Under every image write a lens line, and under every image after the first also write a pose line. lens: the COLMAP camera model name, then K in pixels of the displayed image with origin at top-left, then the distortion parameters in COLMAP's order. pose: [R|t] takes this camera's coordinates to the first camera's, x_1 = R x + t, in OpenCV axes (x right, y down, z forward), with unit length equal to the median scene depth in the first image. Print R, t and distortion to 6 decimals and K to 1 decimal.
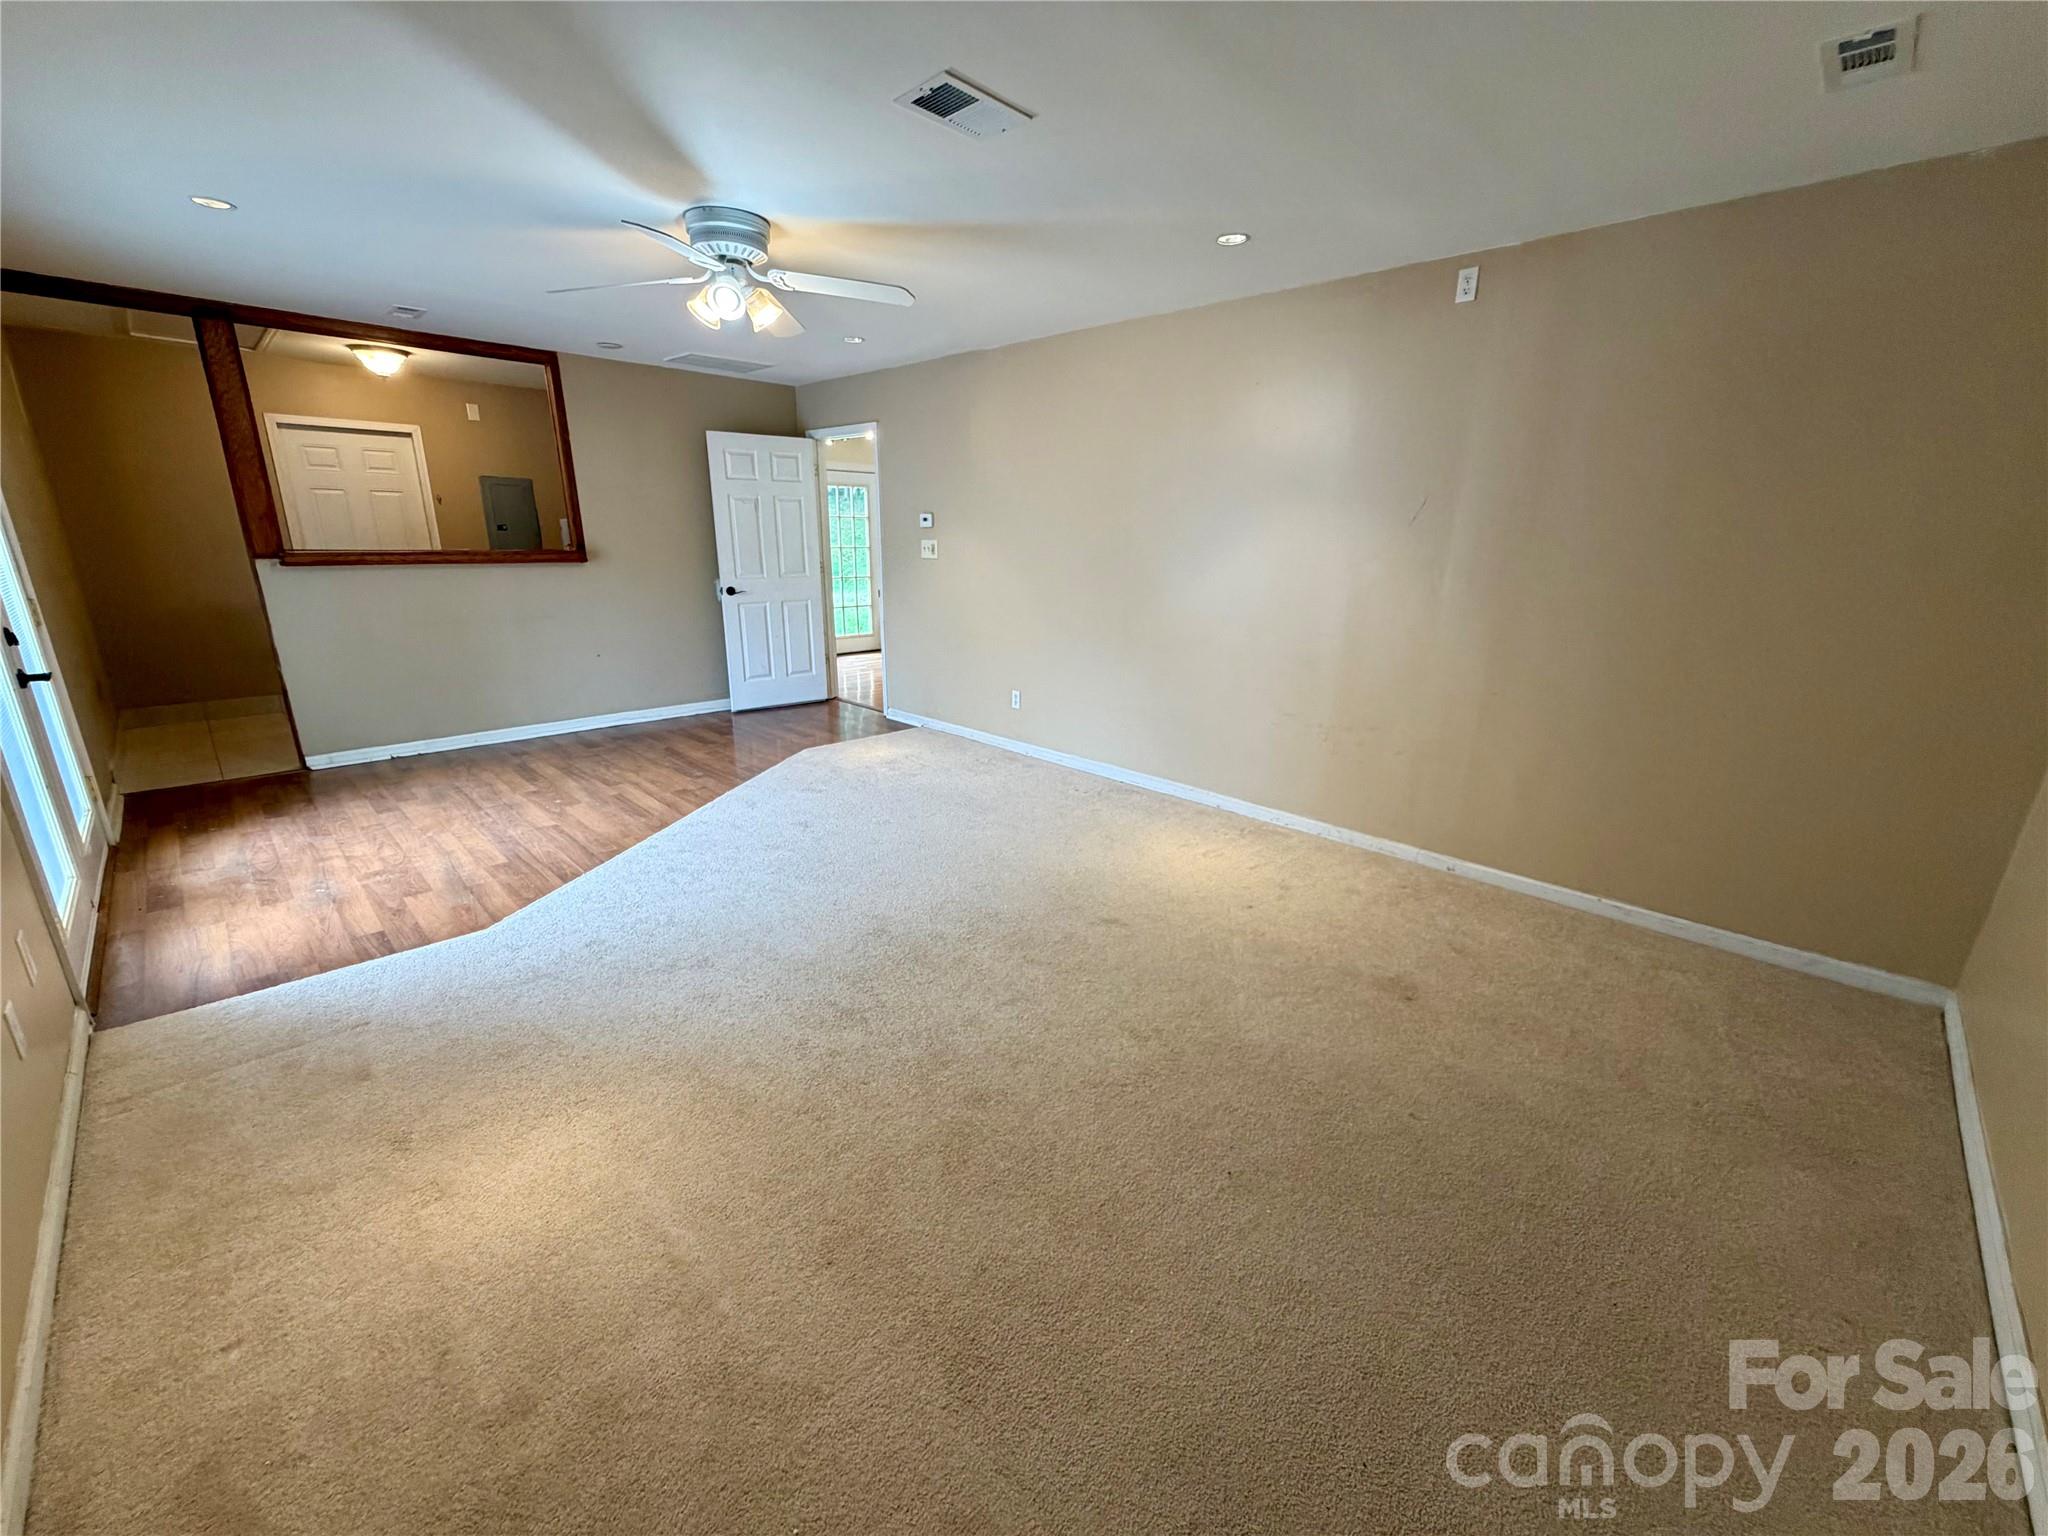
lens RADIAL K [[819.2, 0, 1018.7], [0, 819.2, 774.3], [0, 0, 1]] dist [-0.000234, 0.000590]
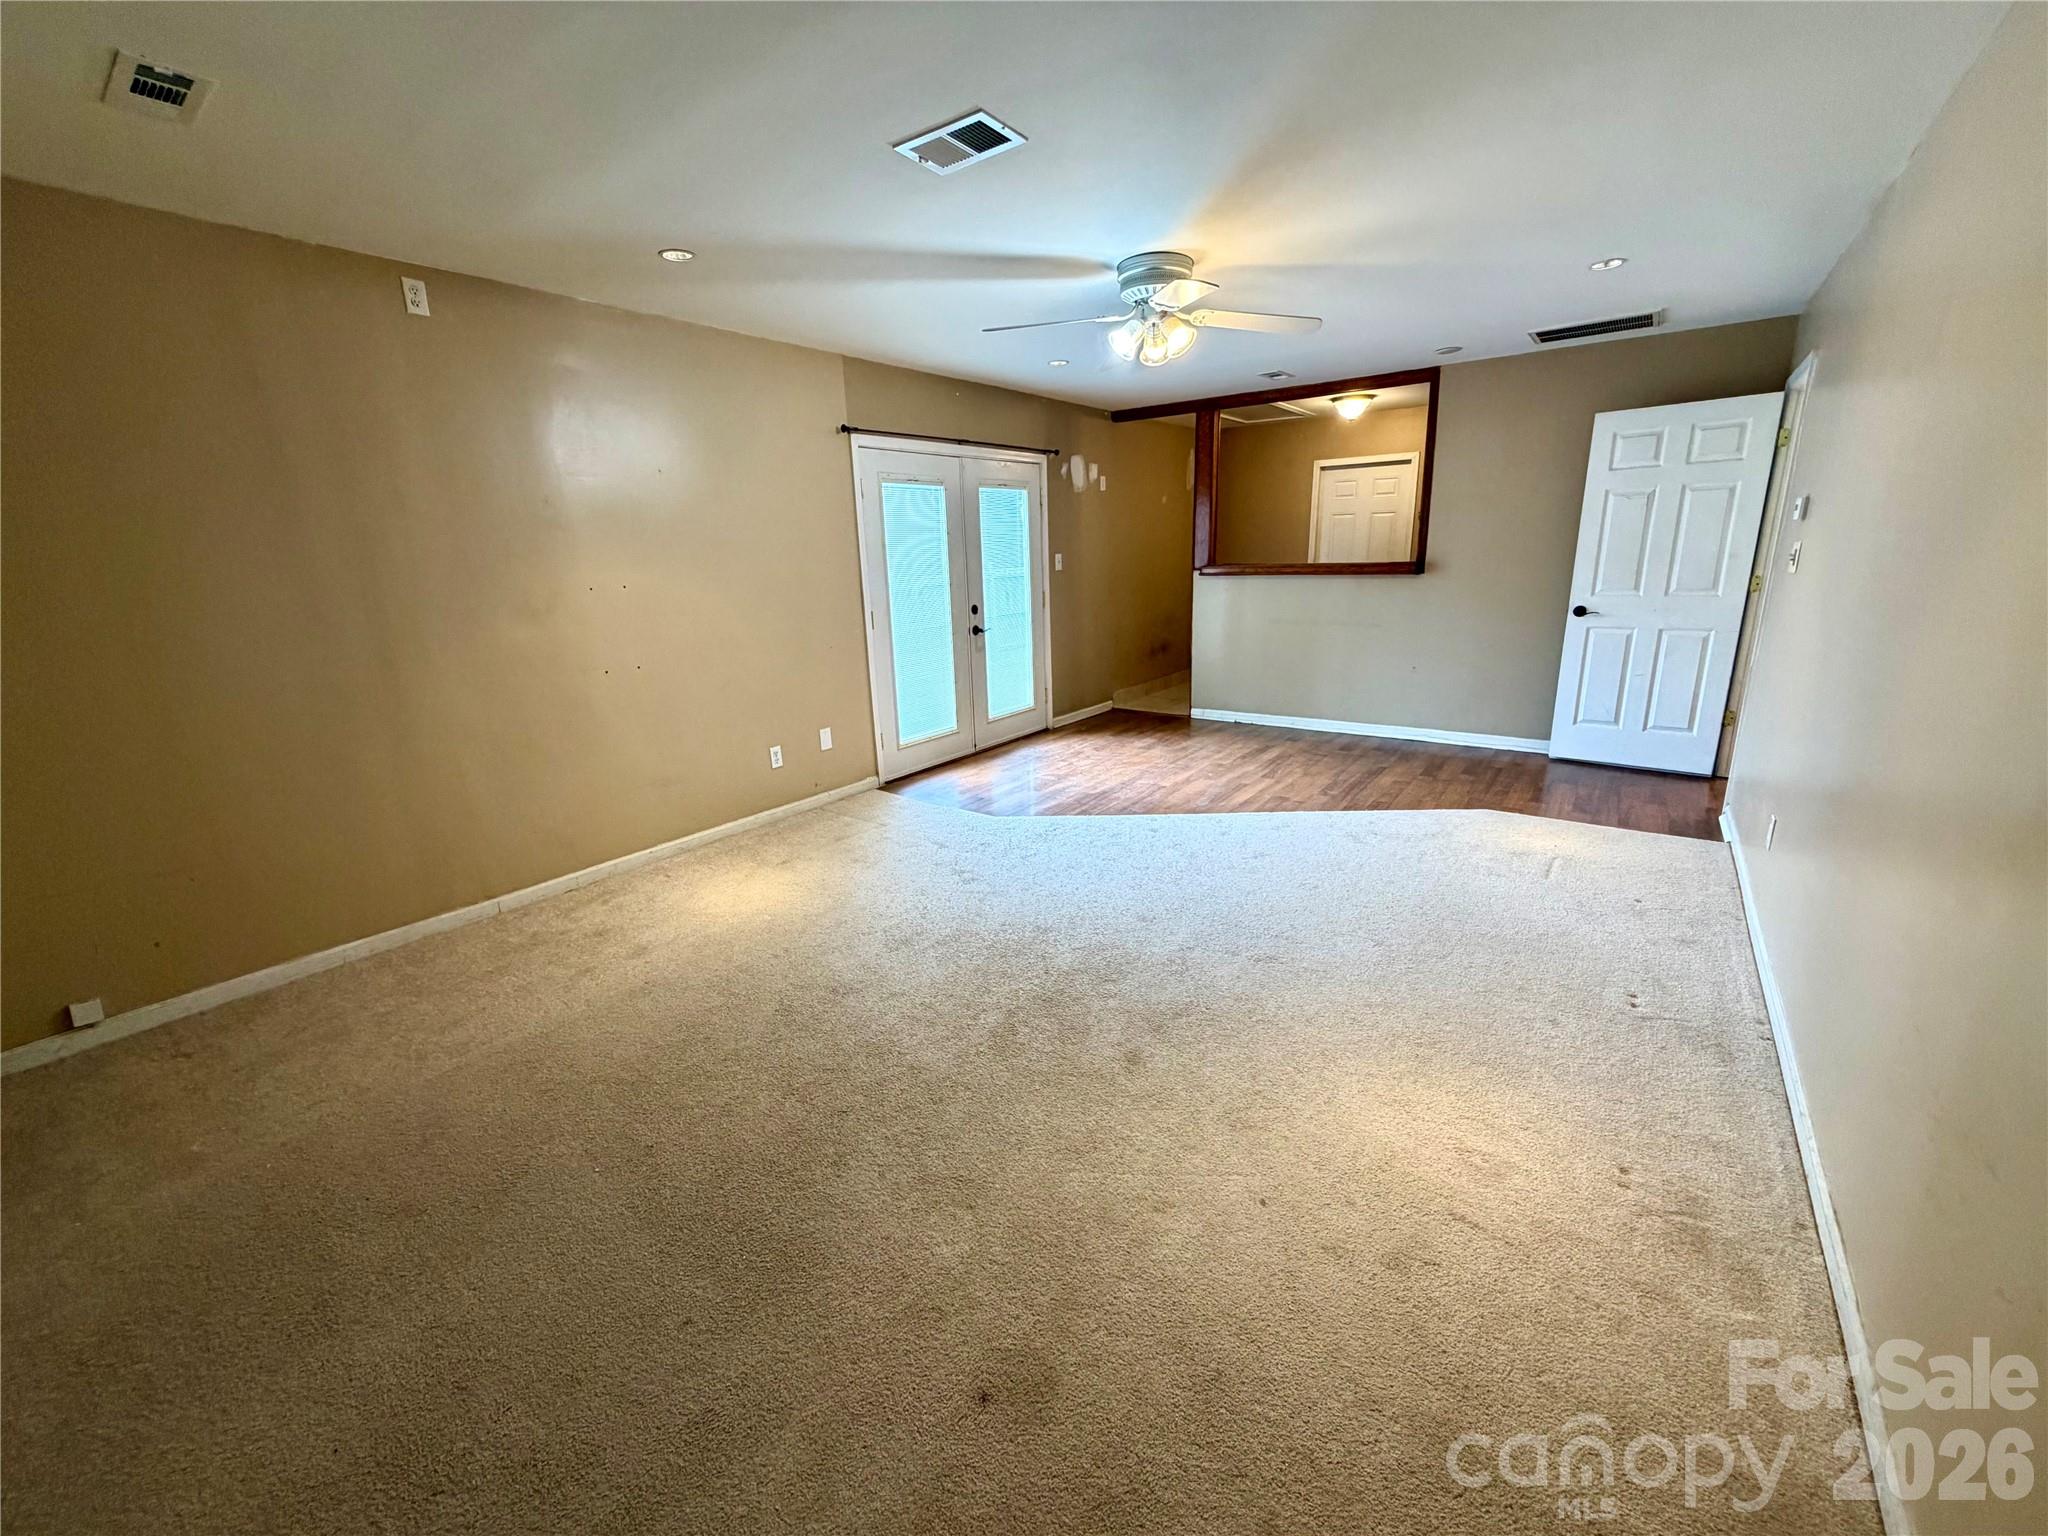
lens RADIAL K [[819.2, 0, 1019.6], [0, 819.2, 772.5], [0, 0, 1]] dist [-0.000234, 0.000590]
pose [[0.144988, 0.241808, -0.959431, 0.594269], [-0.250981, 0.946950, 0.200734, -0.152809], [0.957072, 0.211694, 0.197986, 0.545993]]
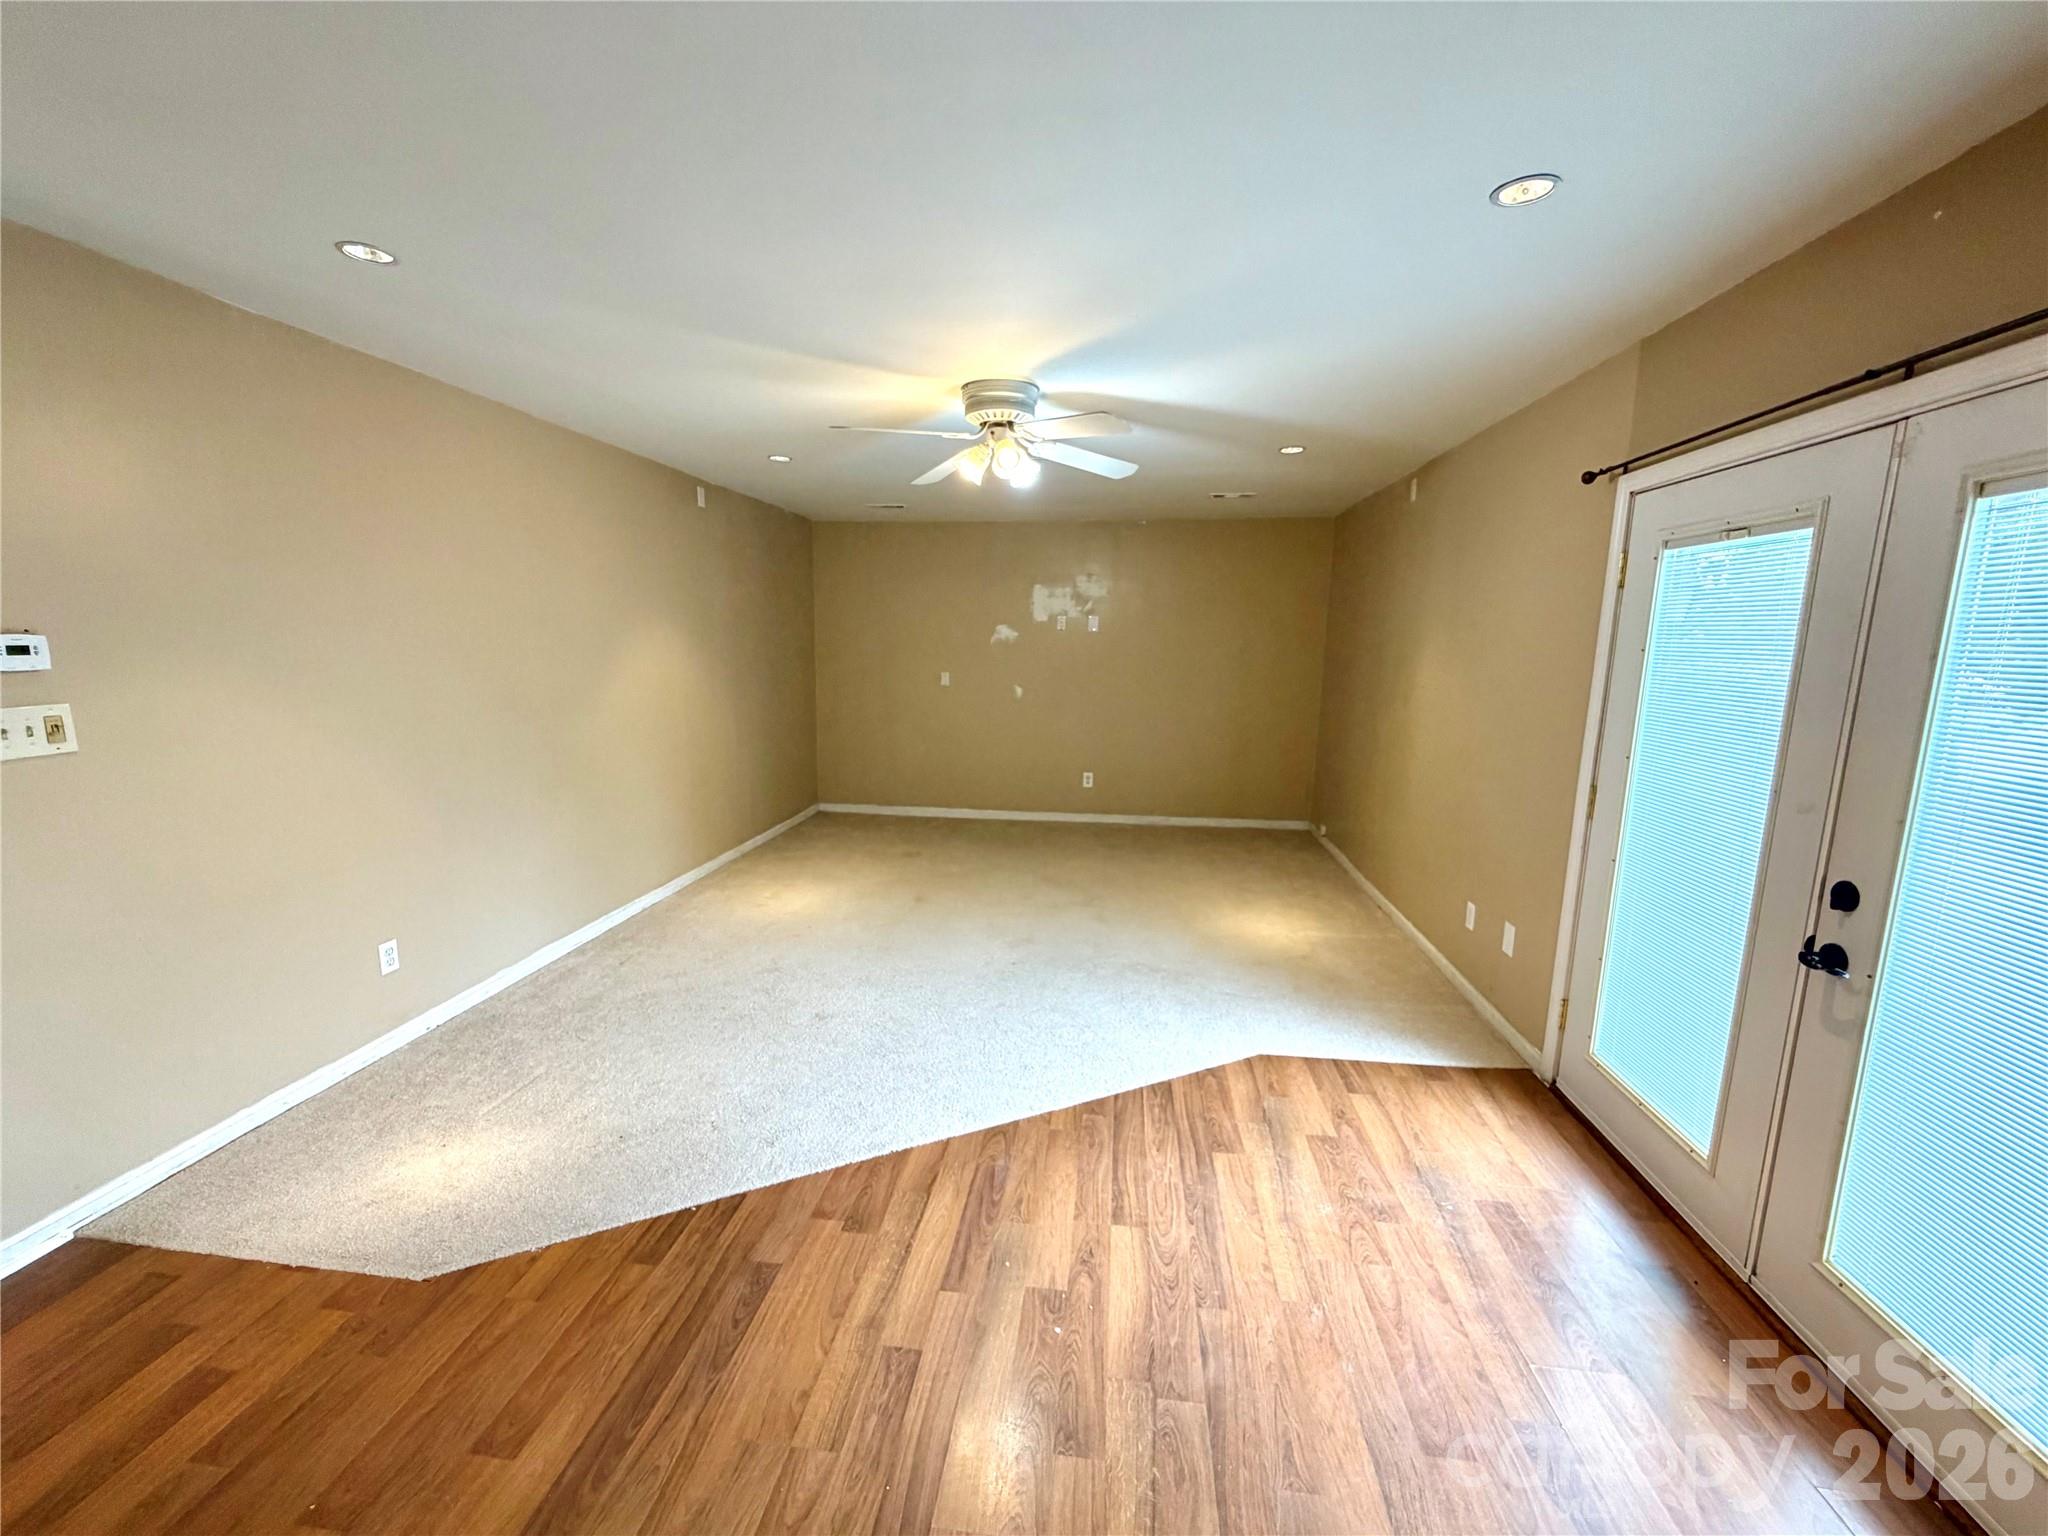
lens RADIAL K [[819.2, 0, 1020.1], [0, 819.2, 769.8], [0, 0, 1]] dist [-0.000234, 0.000590]
pose [[-0.611261, -0.154004, 0.776300, -0.917644], [0.203129, 0.917498, 0.341959, -0.420768], [-0.764917, 0.366716, -0.529548, 1.244776]]
